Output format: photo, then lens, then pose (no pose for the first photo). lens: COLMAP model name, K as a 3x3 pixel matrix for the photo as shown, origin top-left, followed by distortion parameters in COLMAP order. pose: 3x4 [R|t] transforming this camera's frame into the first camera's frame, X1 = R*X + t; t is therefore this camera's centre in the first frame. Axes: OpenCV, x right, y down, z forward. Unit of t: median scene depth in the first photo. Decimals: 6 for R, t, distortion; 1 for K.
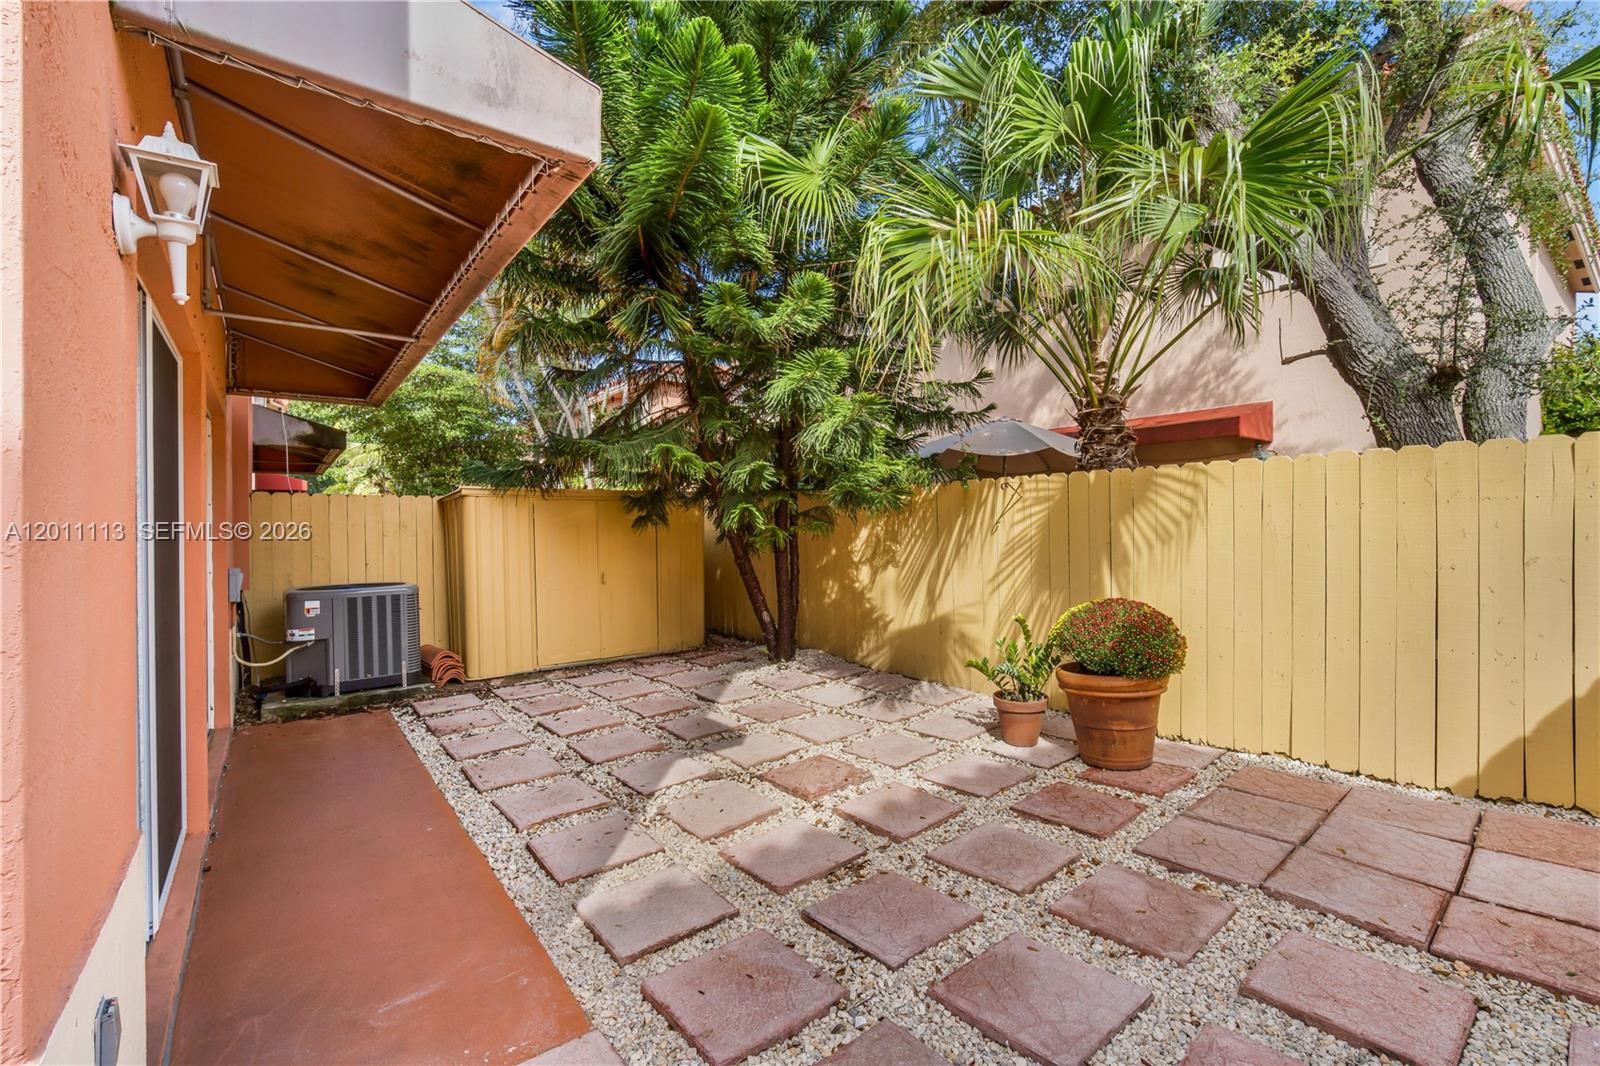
lens RADIAL K [[690.6, 0, 806.6], [0, 690.6, 522.7], [0, 0, 1]] dist [-0.001421, 0.001289]
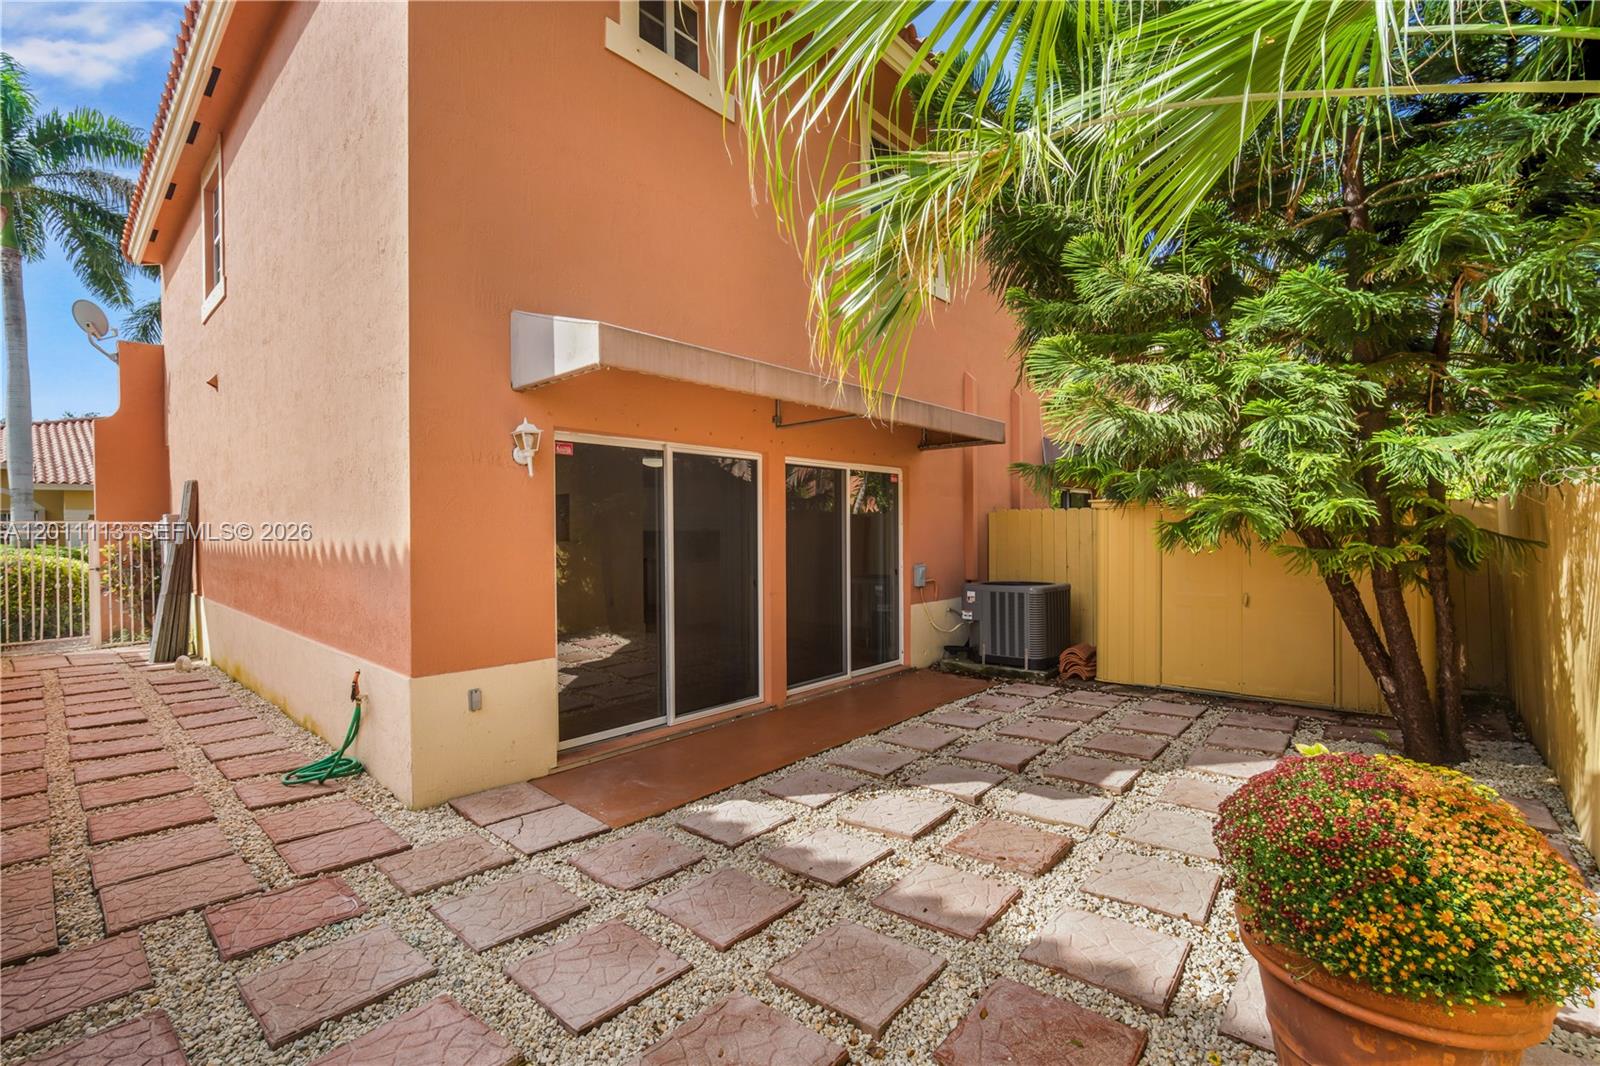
lens RADIAL K [[690.6, 0, 807.0], [0, 690.6, 530.2], [0, 0, 1]] dist [-0.001421, 0.001289]
pose [[0.194669, 0.009044, -0.980827, 0.595246], [0.010146, 0.999885, 0.011233, -0.027338], [0.980817, -0.012138, 0.194555, 0.437207]]
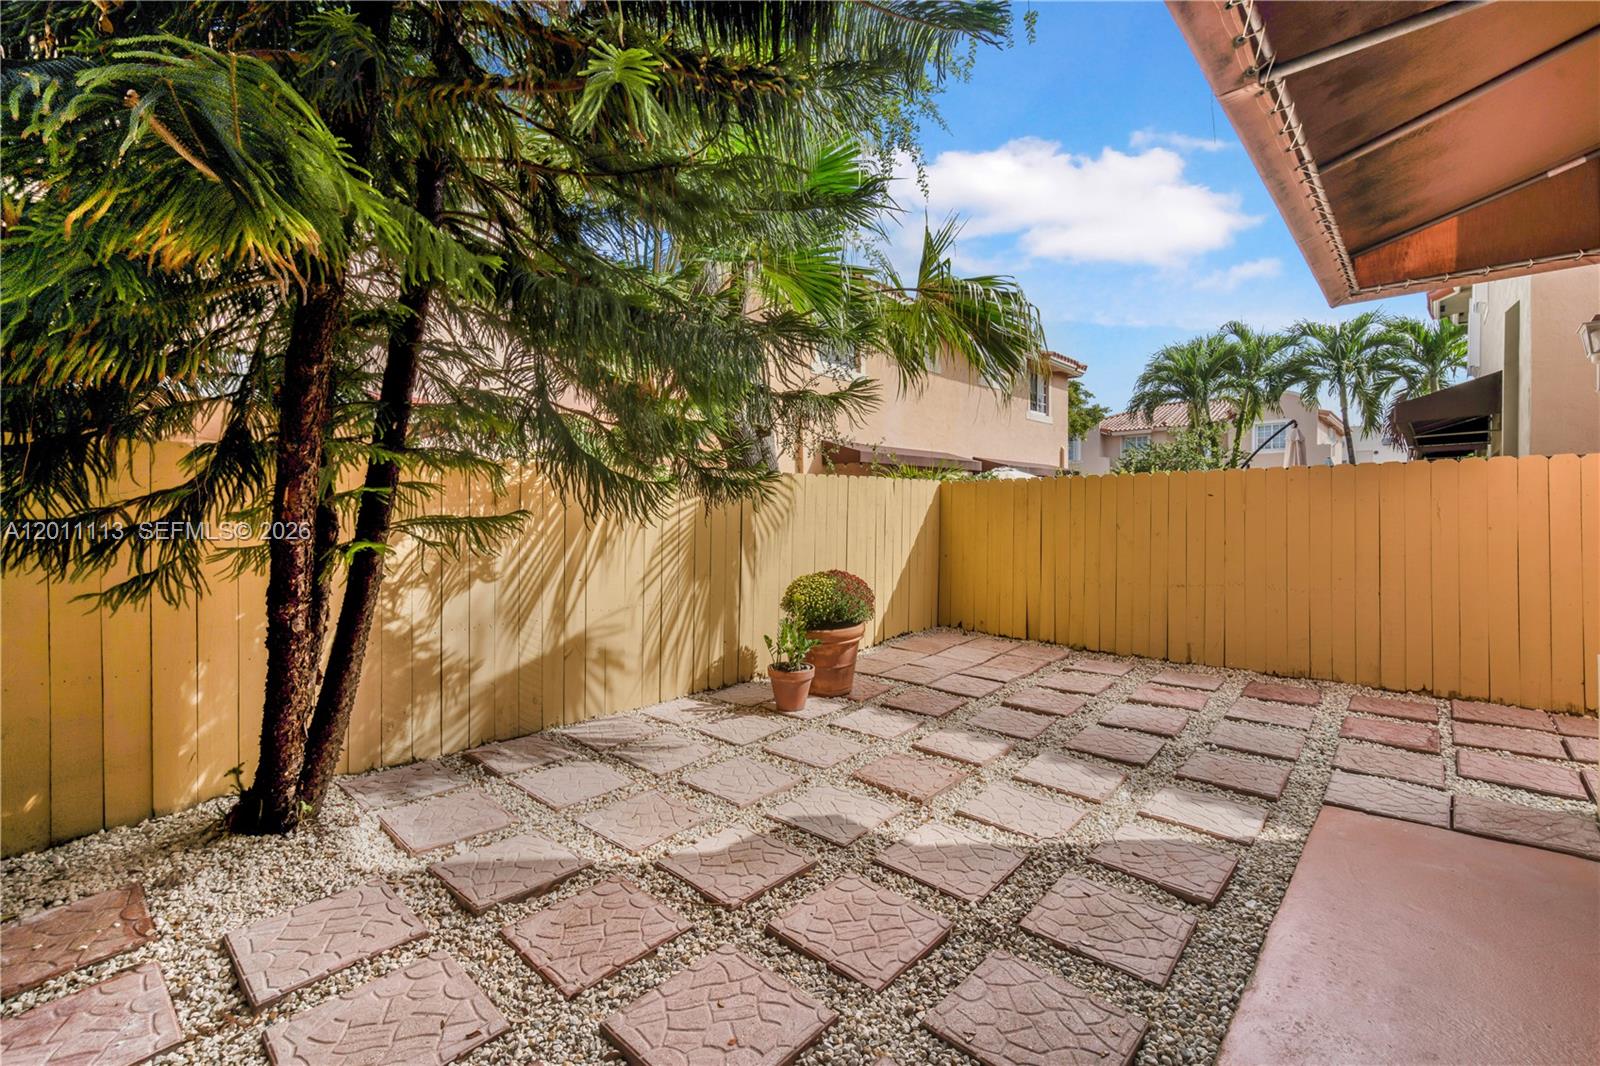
lens RADIAL K [[690.6, 0, 798.8], [0, 690.6, 529.2], [0, 0, 1]] dist [-0.001421, 0.001289]
pose [[-0.174320, -0.000579, 0.984689, -0.681531], [0.014722, 0.999887, 0.003194, 0.019850], [-0.984579, 0.015053, -0.174291, 0.996986]]
